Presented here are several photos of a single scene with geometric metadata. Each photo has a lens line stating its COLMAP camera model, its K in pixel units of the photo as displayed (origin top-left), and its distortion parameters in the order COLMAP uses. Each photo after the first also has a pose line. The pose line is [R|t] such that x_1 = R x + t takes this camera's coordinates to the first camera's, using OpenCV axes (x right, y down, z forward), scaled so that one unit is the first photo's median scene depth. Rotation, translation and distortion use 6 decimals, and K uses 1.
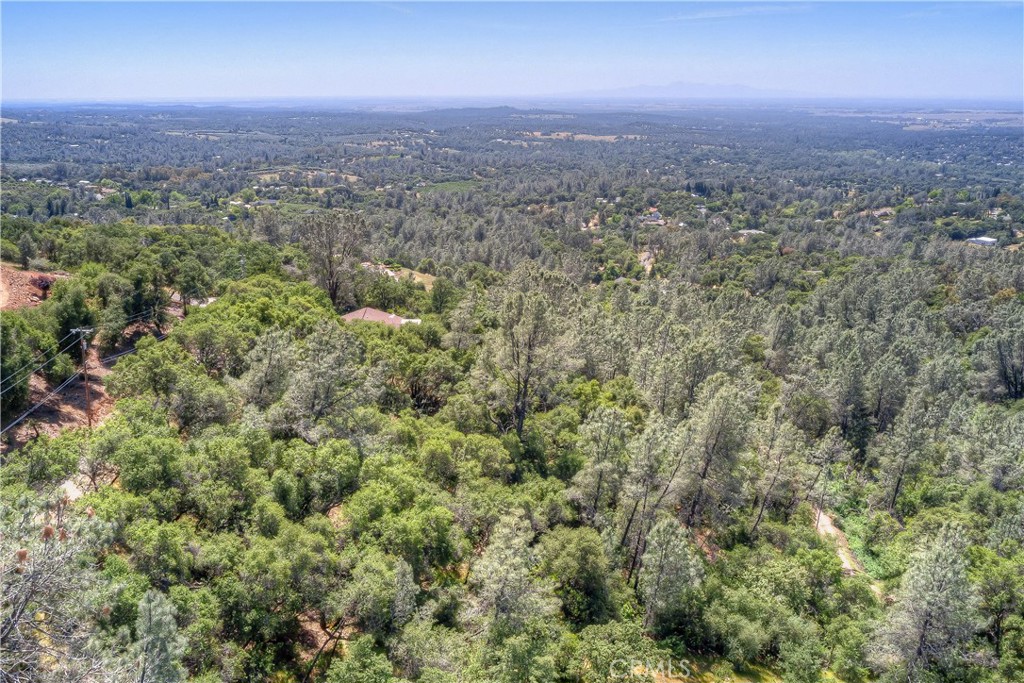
lens RADIAL K [[987.5, 0, 514.5], [0, 987.5, 337.2], [0, 0, 1]] dist [-0.018077, -0.003413]
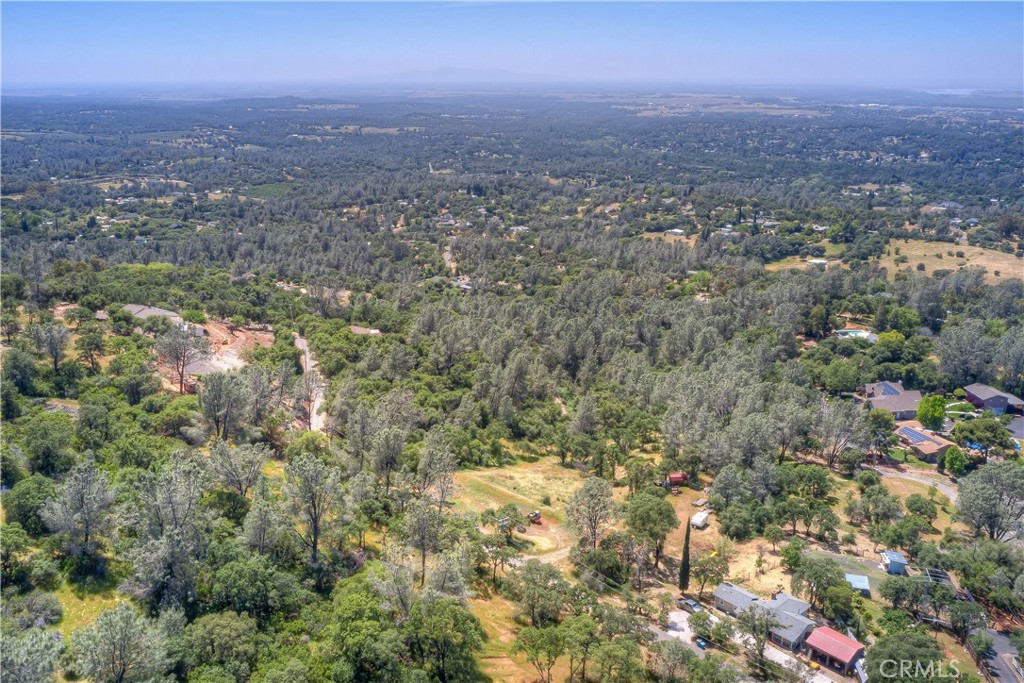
lens RADIAL K [[987.5, 0, 512.4], [0, 987.5, 342.2], [0, 0, 1]] dist [-0.018077, -0.003413]
pose [[0.972891, -0.066458, 0.221509, -0.074857], [0.055676, 0.996956, 0.054575, -0.023832], [-0.224462, -0.040762, 0.973630, -0.304297]]
